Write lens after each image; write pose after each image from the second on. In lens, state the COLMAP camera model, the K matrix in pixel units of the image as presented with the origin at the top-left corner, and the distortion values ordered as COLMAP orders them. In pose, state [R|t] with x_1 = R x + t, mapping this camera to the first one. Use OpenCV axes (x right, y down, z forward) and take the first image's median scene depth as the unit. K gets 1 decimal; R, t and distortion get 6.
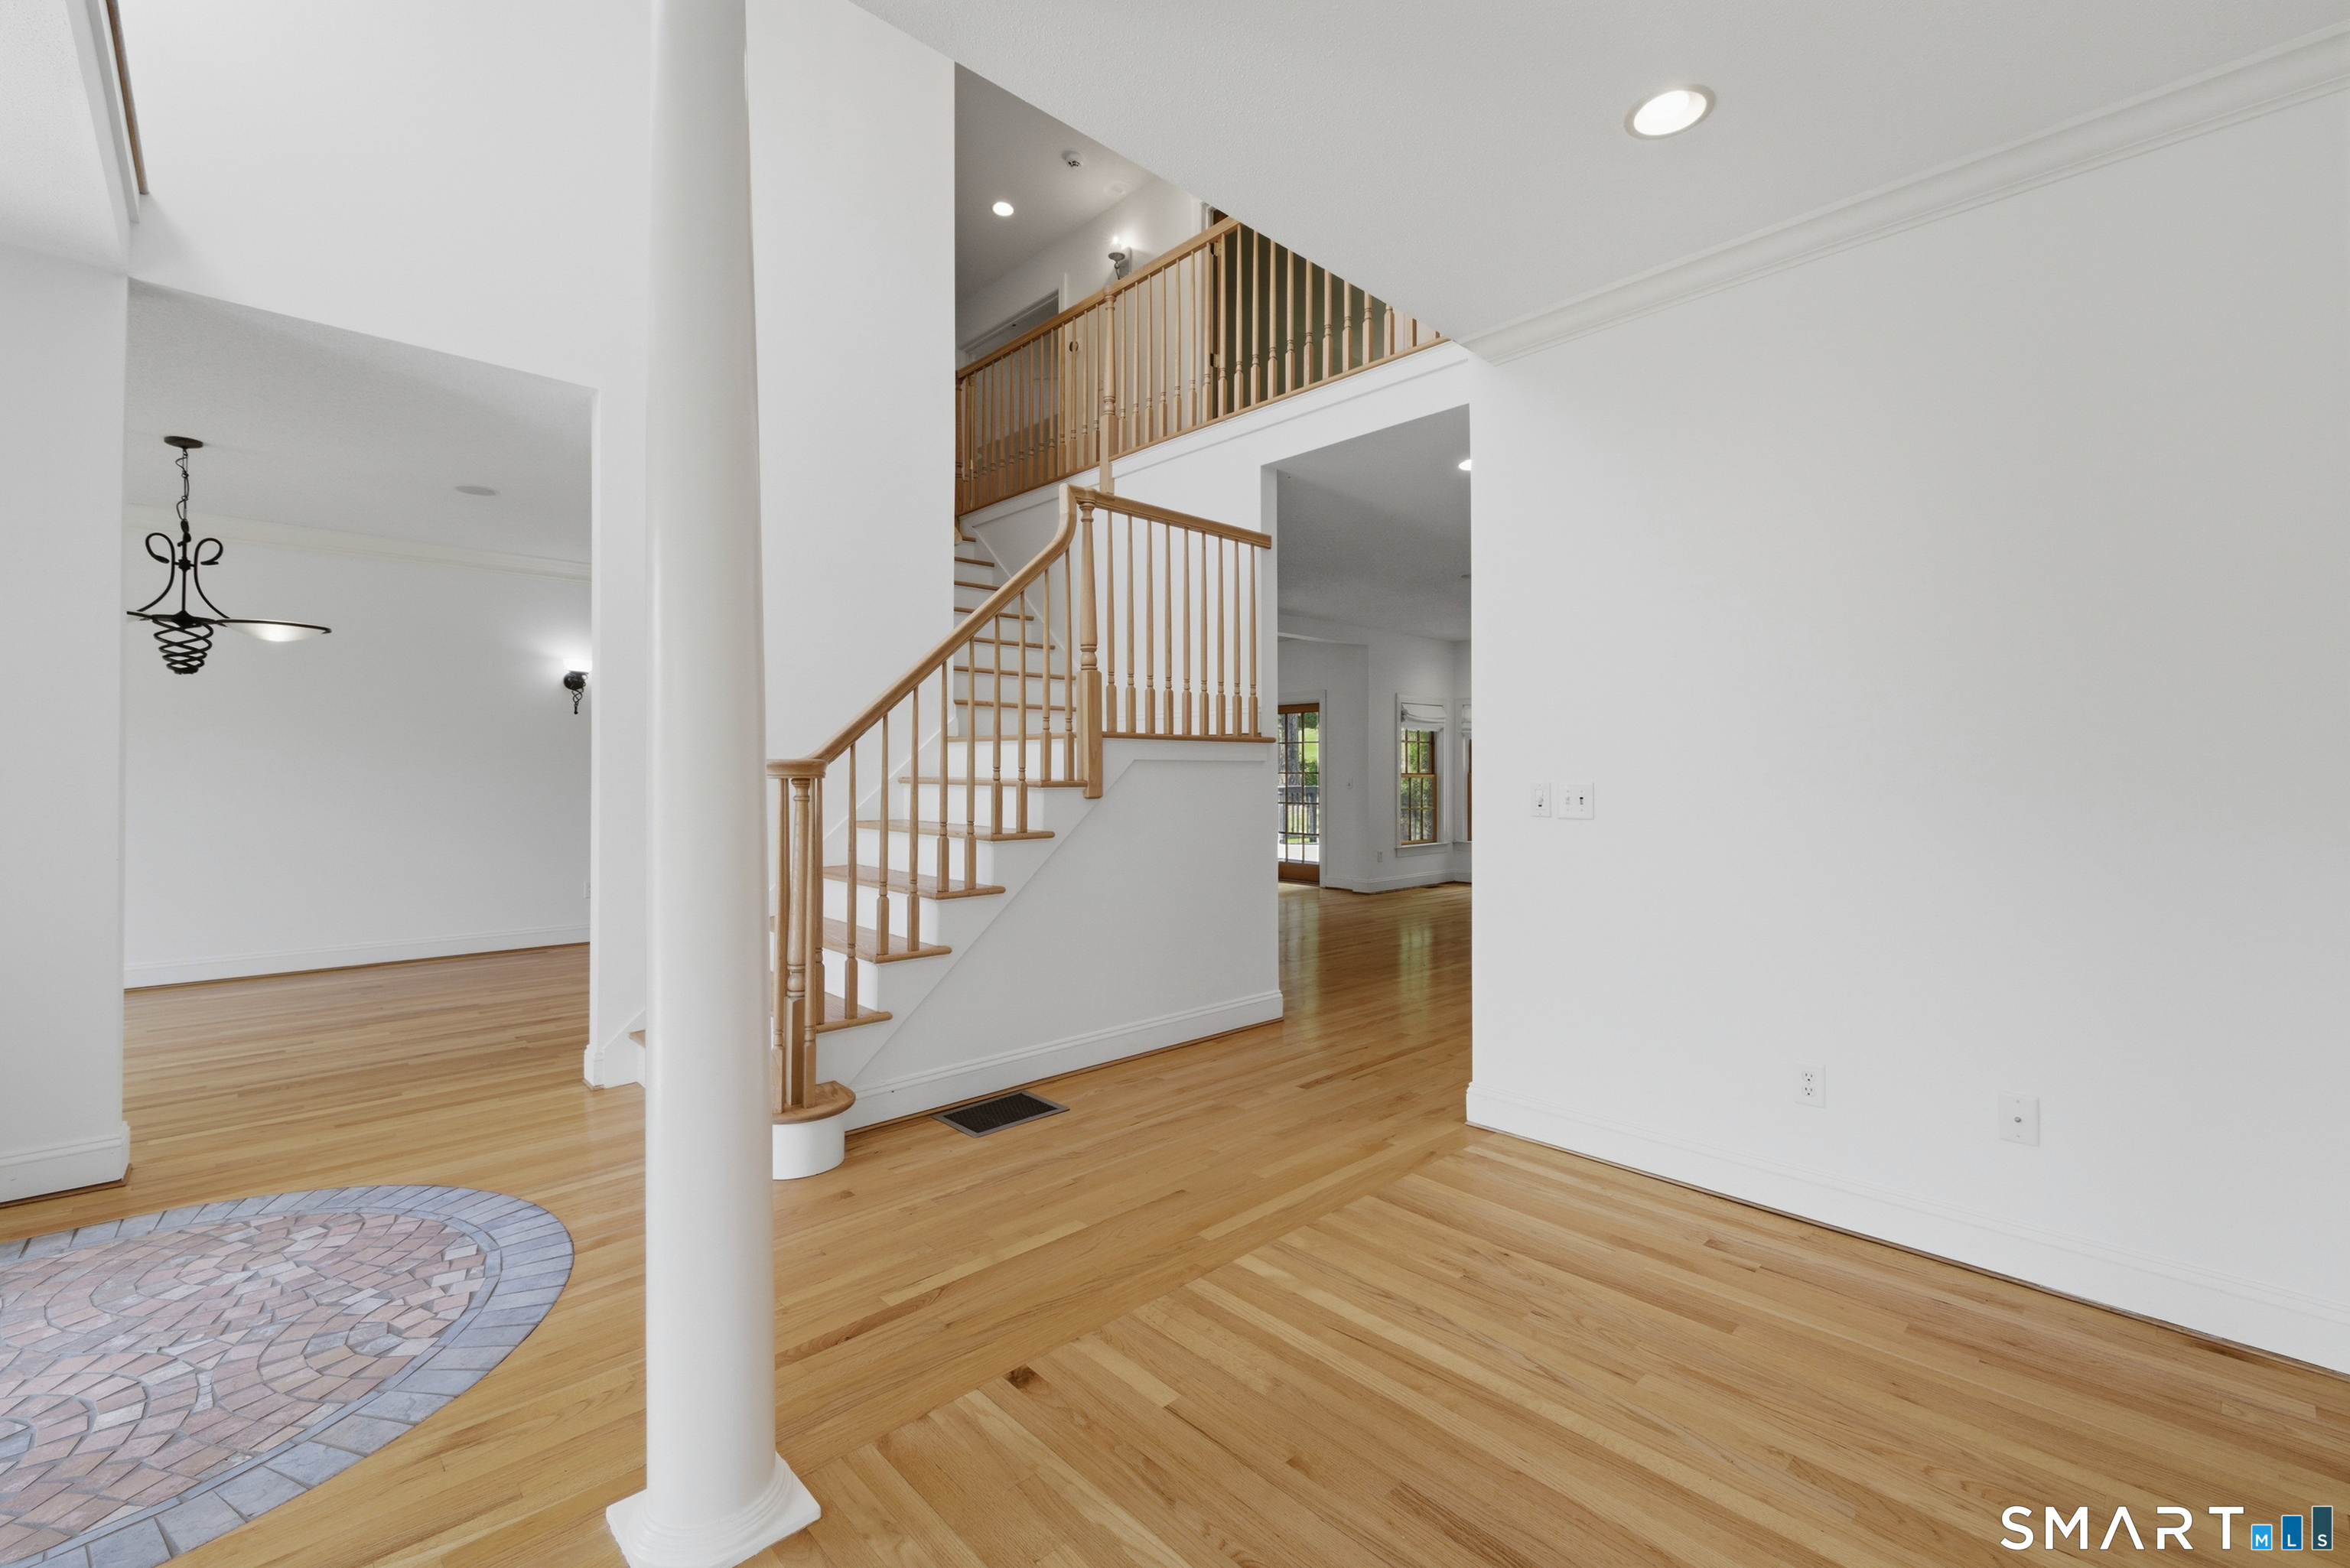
lens RADIAL K [[993.8, 0, 1185.9], [0, 993.8, 771.2], [0, 0, 1]] dist [0.004931, -0.000130]
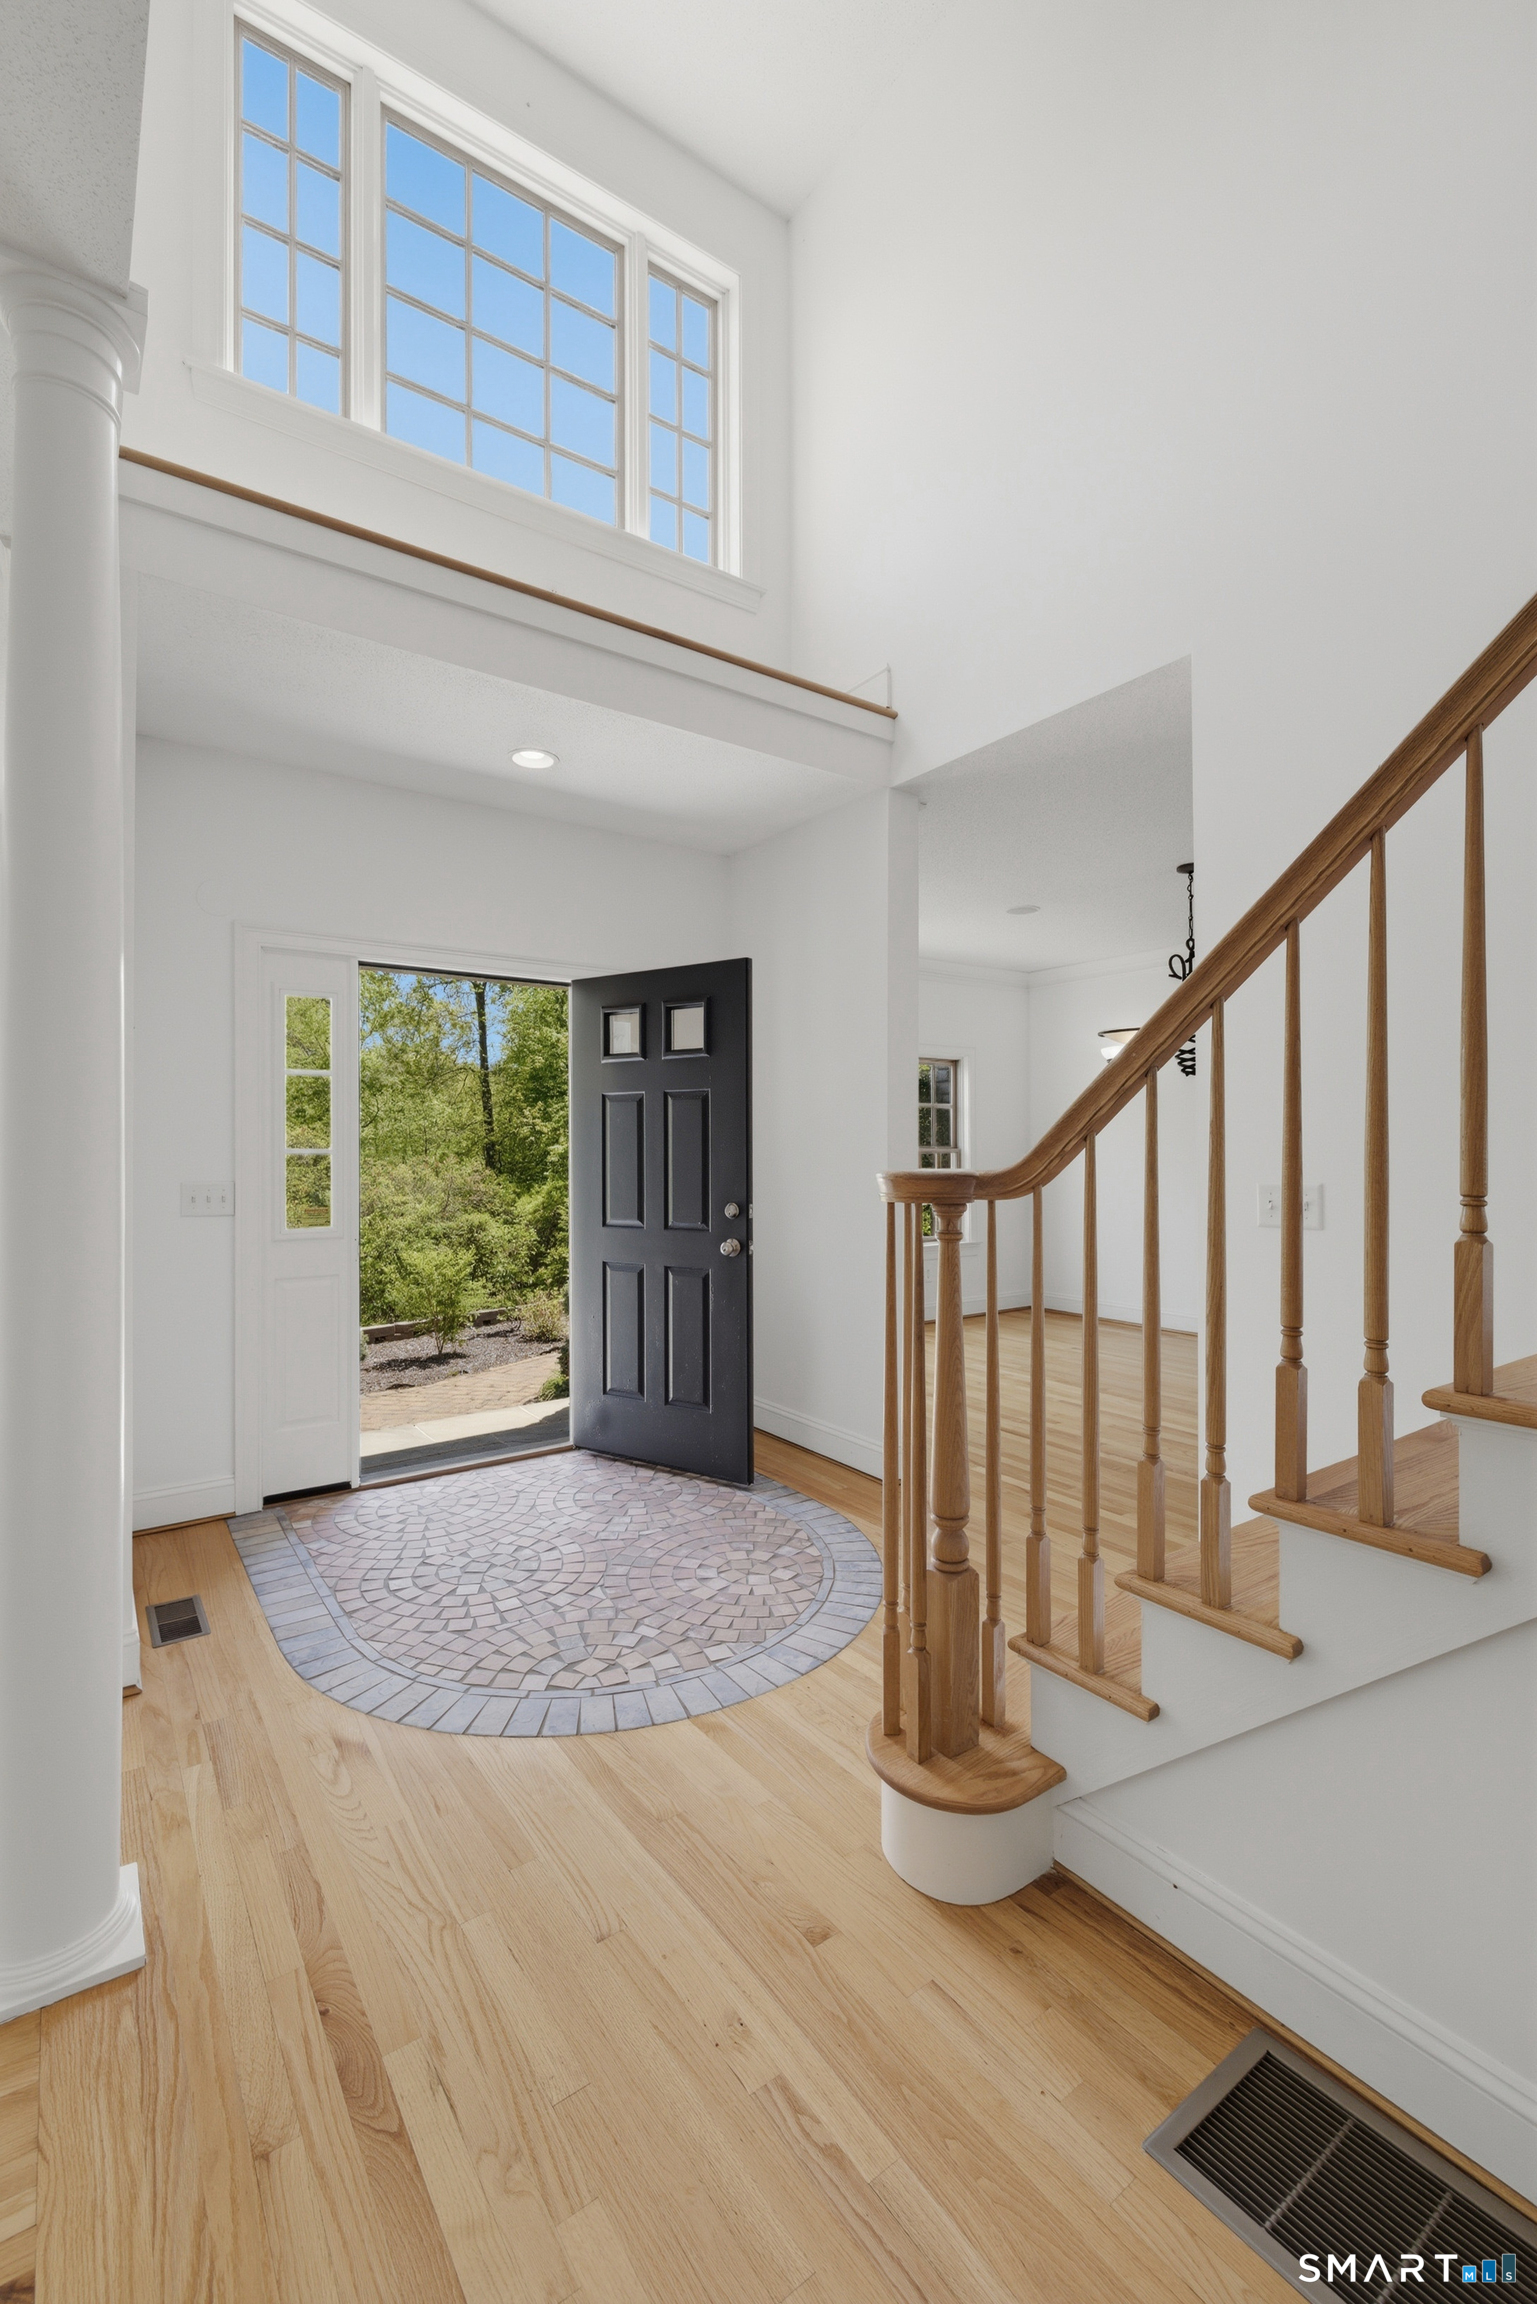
lens RADIAL K [[974.4, 0, 759.0], [0, 974.4, 1143.6], [0, 0, 1]] dist [0.004931, -0.000130]
pose [[-0.145254, -0.007185, -0.989368, 0.166681], [0.002408, 0.999968, -0.007616, -0.017122], [0.989391, -0.003489, -0.145232, 0.792092]]
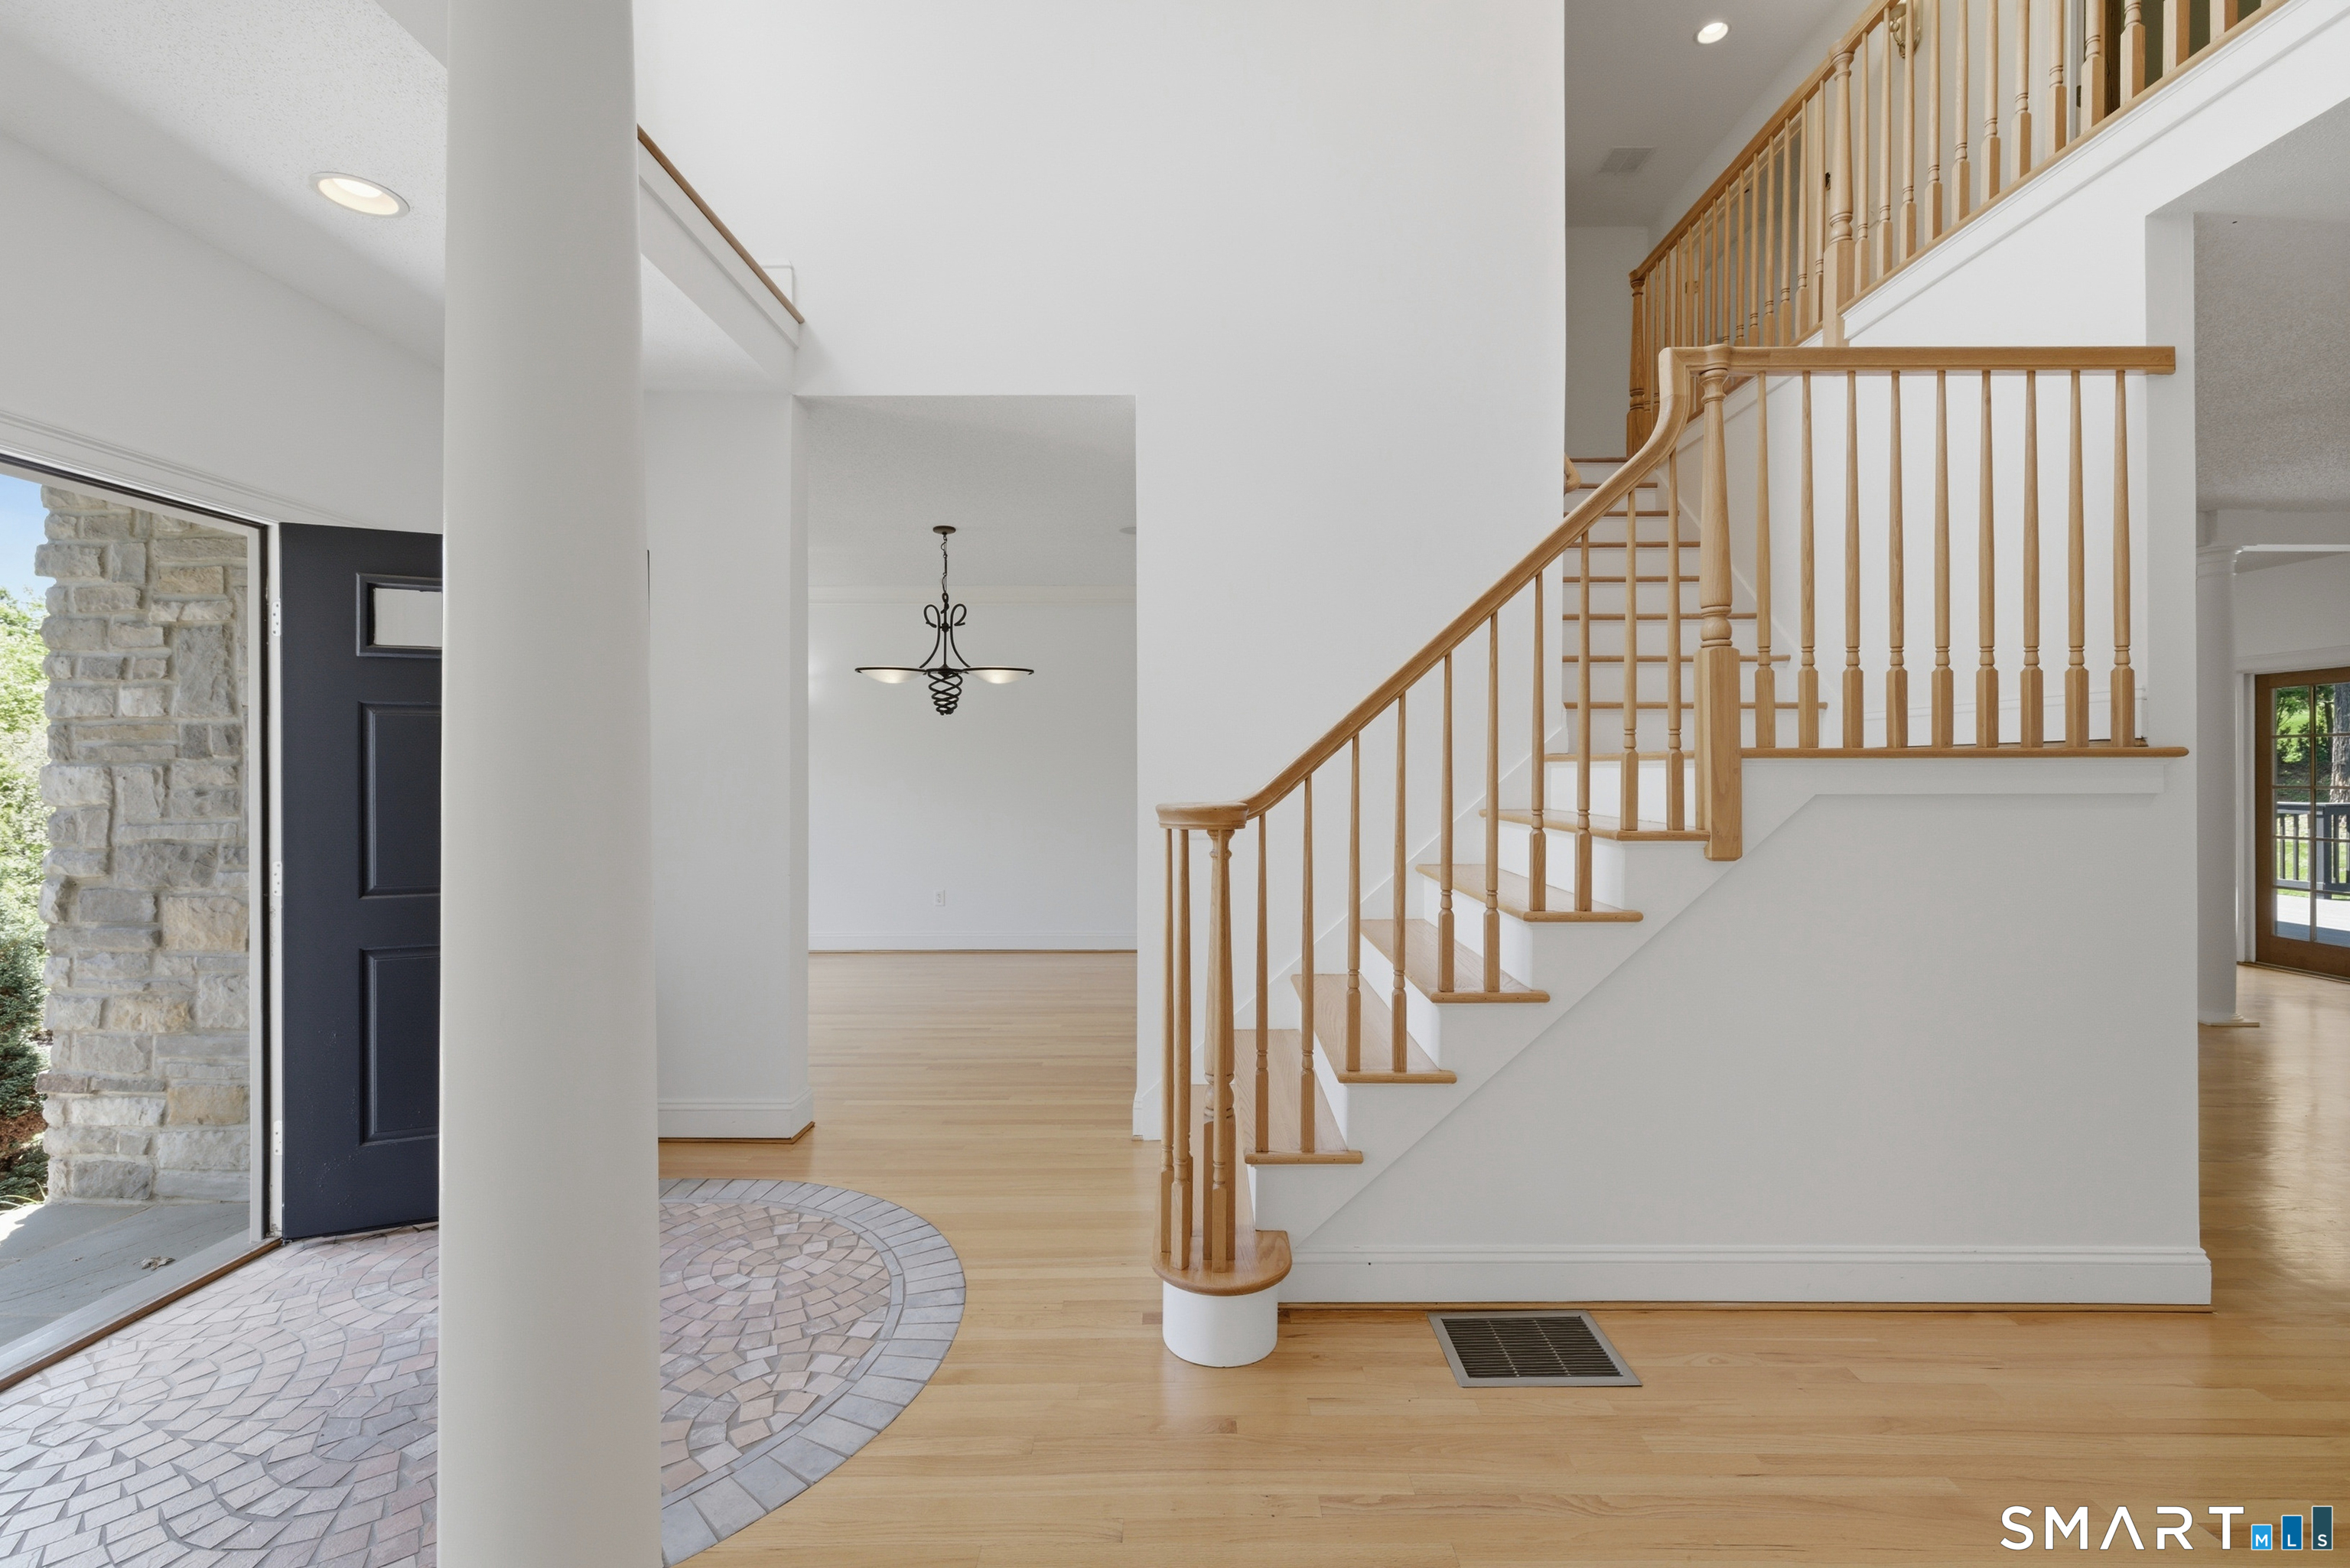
lens RADIAL K [[993.8, 0, 1186.3], [0, 993.8, 775.7], [0, 0, 1]] dist [0.004931, -0.000130]
pose [[0.720882, -0.000545, -0.693057, 0.094743], [0.003359, 0.999991, 0.002707, -0.027003], [0.693049, -0.004279, 0.720877, 0.357953]]
